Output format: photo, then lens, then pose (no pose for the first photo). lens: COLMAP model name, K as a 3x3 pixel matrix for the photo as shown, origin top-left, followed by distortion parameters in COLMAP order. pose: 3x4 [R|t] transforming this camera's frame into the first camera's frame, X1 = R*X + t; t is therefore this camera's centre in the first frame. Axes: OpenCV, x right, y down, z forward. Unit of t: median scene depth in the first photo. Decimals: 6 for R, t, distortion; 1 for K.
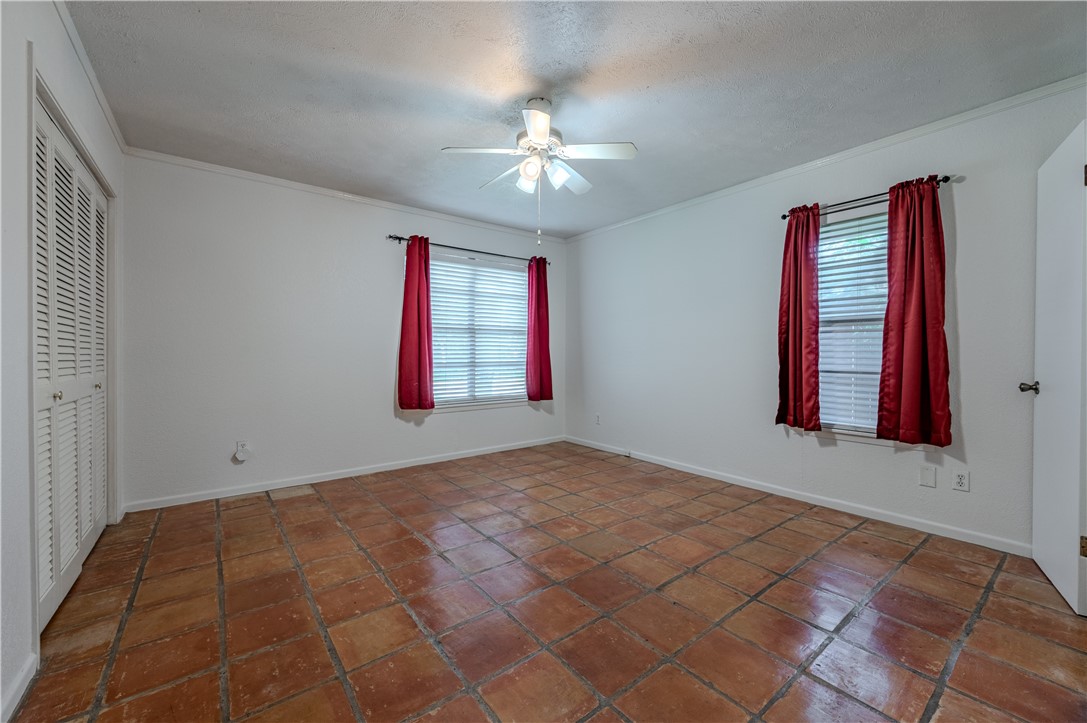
lens RADIAL K [[429.5, 0, 544.8], [0, 429.5, 356.8], [0, 0, 1]] dist [-0.002470, 0.000554]
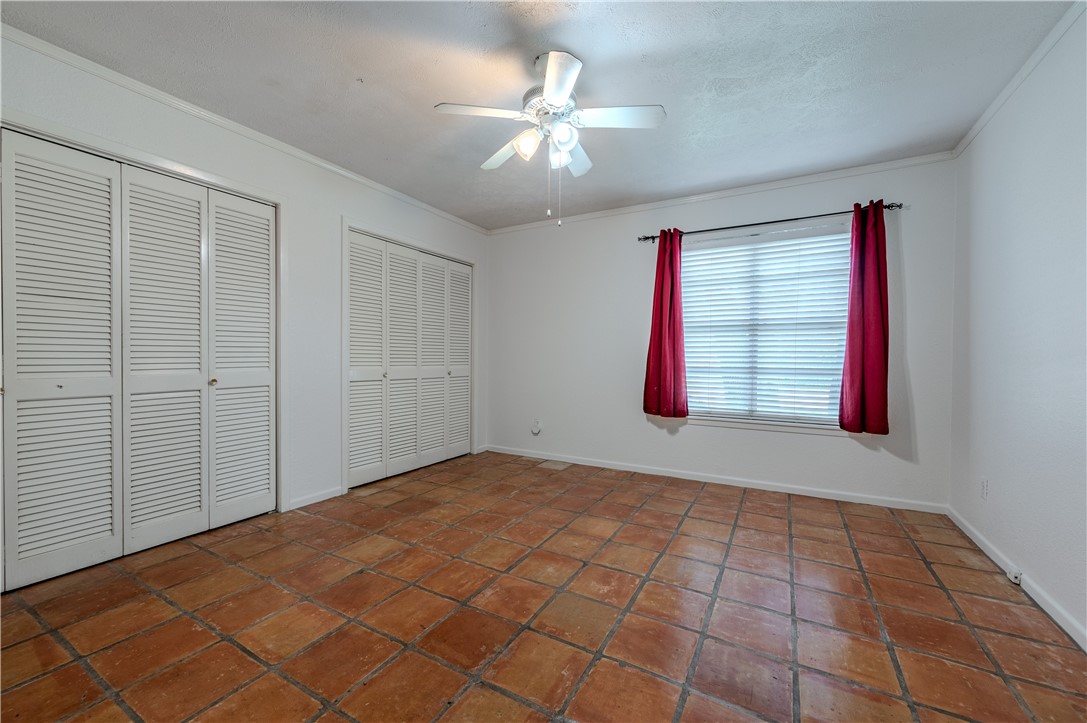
lens RADIAL K [[429.5, 0, 542.4], [0, 429.5, 364.1], [0, 0, 1]] dist [-0.002470, 0.000554]
pose [[0.382274, 0.019837, -0.923836, 0.558874], [-0.012903, 0.999787, 0.016129, -0.002451], [0.923959, 0.005755, 0.382448, 0.478512]]
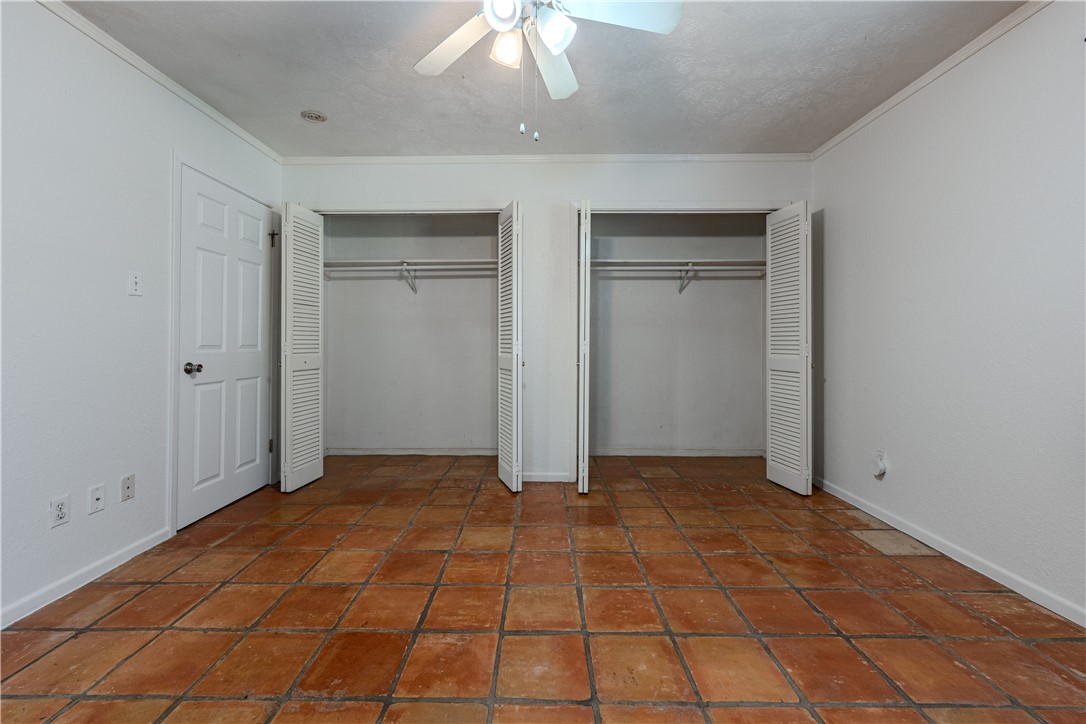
lens RADIAL K [[447.7, 0, 536.1], [0, 447.7, 333.7], [0, 0, 1]] dist [-0.000837, -0.000994]
pose [[-0.628289, -0.012361, -0.777882, 0.318600], [-0.005647, 0.999920, -0.011329, -0.004076], [0.777959, -0.002725, -0.628309, 1.005983]]
